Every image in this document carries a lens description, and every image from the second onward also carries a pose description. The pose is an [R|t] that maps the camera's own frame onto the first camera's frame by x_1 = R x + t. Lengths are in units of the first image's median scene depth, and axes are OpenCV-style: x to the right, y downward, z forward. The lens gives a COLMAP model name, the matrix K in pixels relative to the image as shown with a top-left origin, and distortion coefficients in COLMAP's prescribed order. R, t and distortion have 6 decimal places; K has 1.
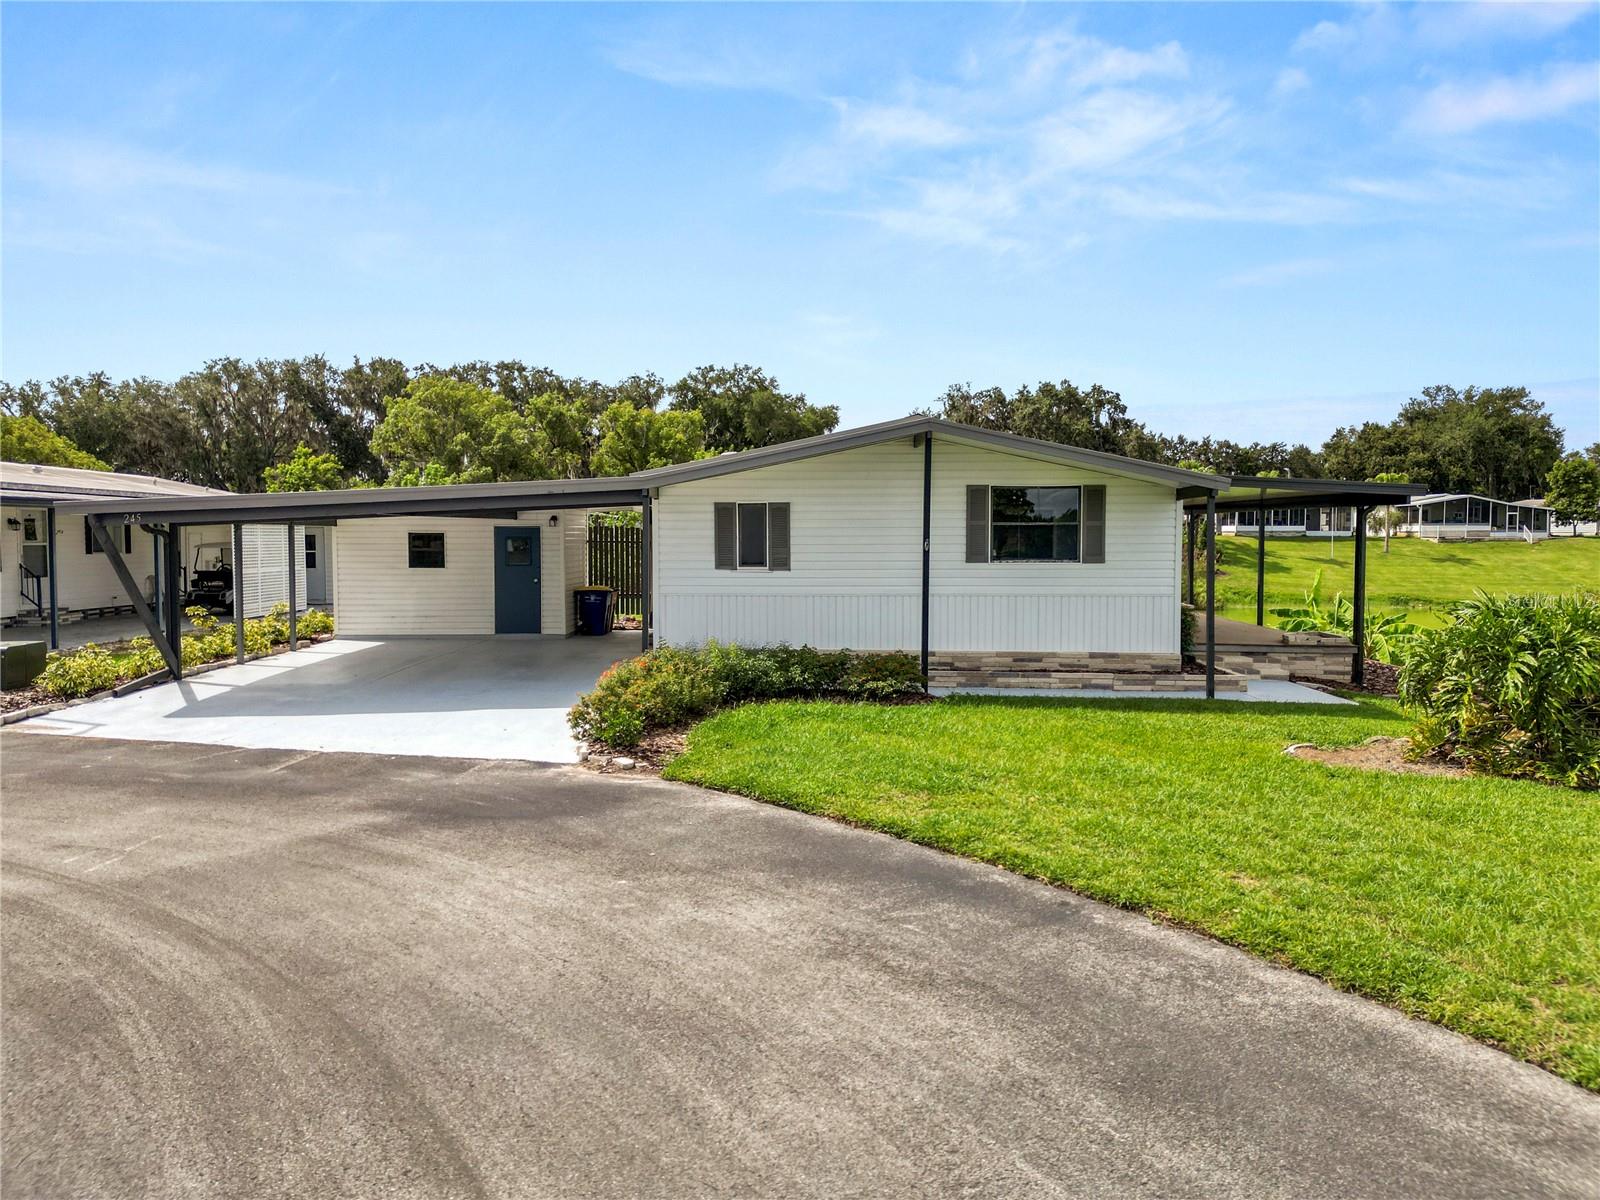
lens RADIAL K [[1114.0, 0, 802.1], [0, 1114.0, 605.5], [0, 0, 1]] dist [0.071558, -0.068695]
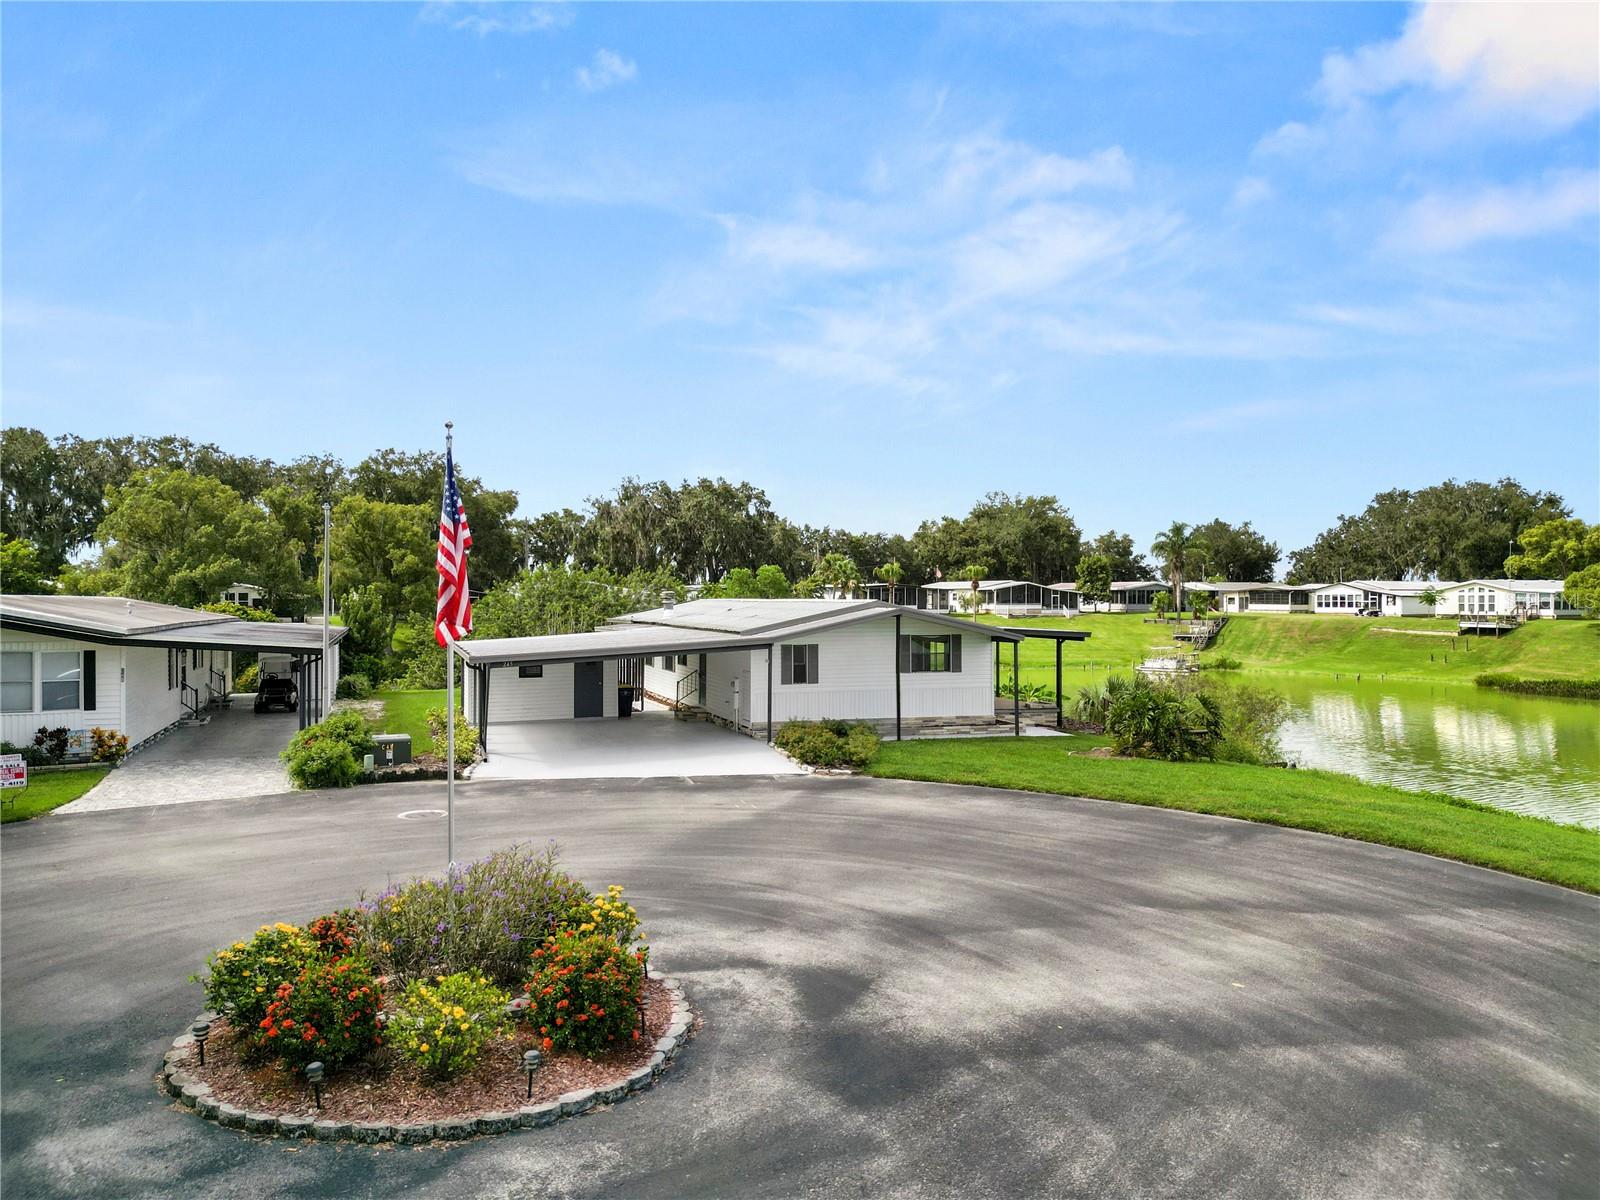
lens RADIAL K [[1116.1, 0, 796.9], [0, 1116.1, 605.9], [0, 0, 1]] dist [0.163720, -0.071722]
pose [[0.938195, -0.003824, 0.346086, -0.098084], [0.022456, 0.998505, -0.049842, -0.008617], [-0.345378, 0.054533, 0.936878, -0.113142]]
